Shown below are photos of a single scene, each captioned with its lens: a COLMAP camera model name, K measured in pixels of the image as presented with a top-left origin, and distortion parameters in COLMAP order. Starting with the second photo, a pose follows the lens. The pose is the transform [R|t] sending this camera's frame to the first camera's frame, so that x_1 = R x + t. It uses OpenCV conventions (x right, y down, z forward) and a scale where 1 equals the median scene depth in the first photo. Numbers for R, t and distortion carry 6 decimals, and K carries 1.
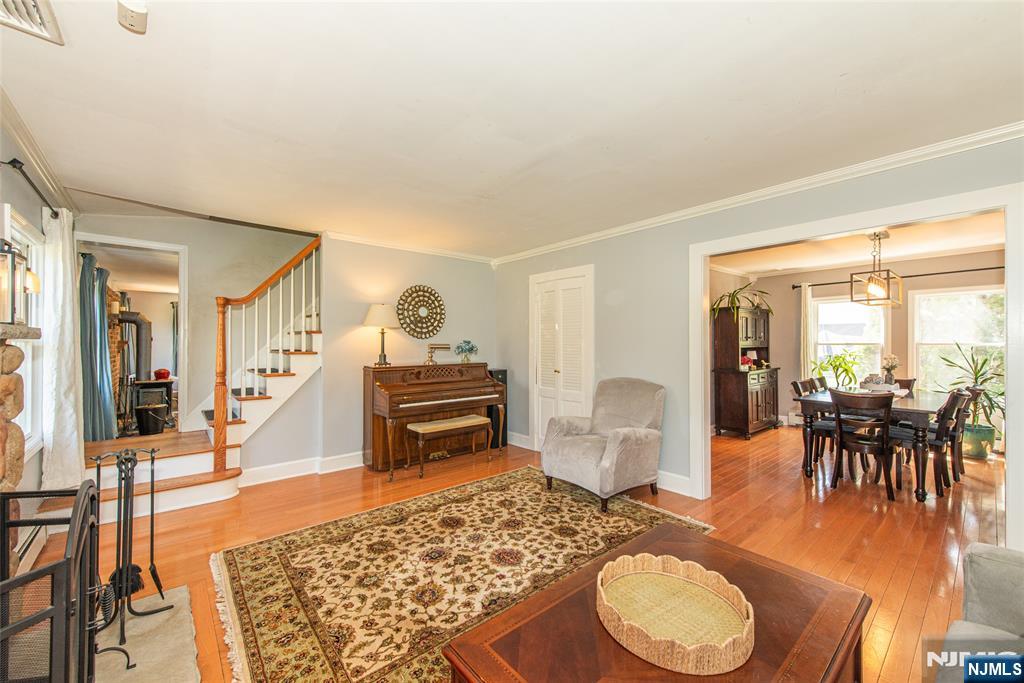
lens RADIAL K [[403.3, 0, 520.2], [0, 403.3, 343.2], [0, 0, 1]] dist [0.017265, -0.004516]
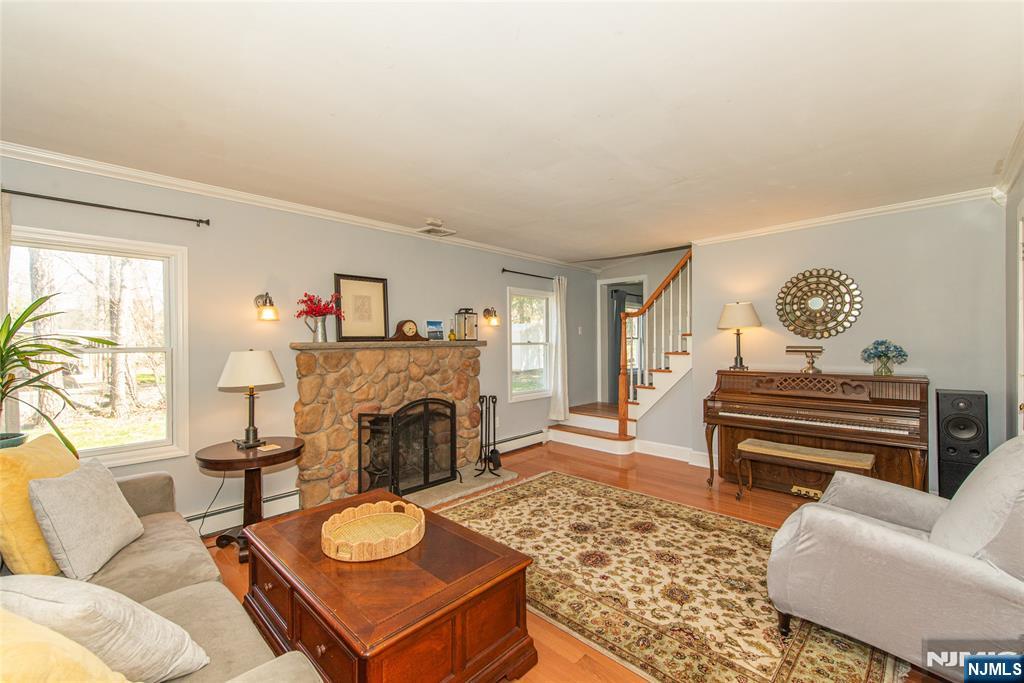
lens RADIAL K [[423.7, 0, 511.4], [0, 423.7, 342.8], [0, 0, 1]] dist [0.009723, -0.000102]
pose [[0.090714, 0.004899, -0.995865, 0.845110], [0.011616, 0.999915, 0.005977, -0.024665], [0.995809, -0.012111, 0.090649, 0.579674]]
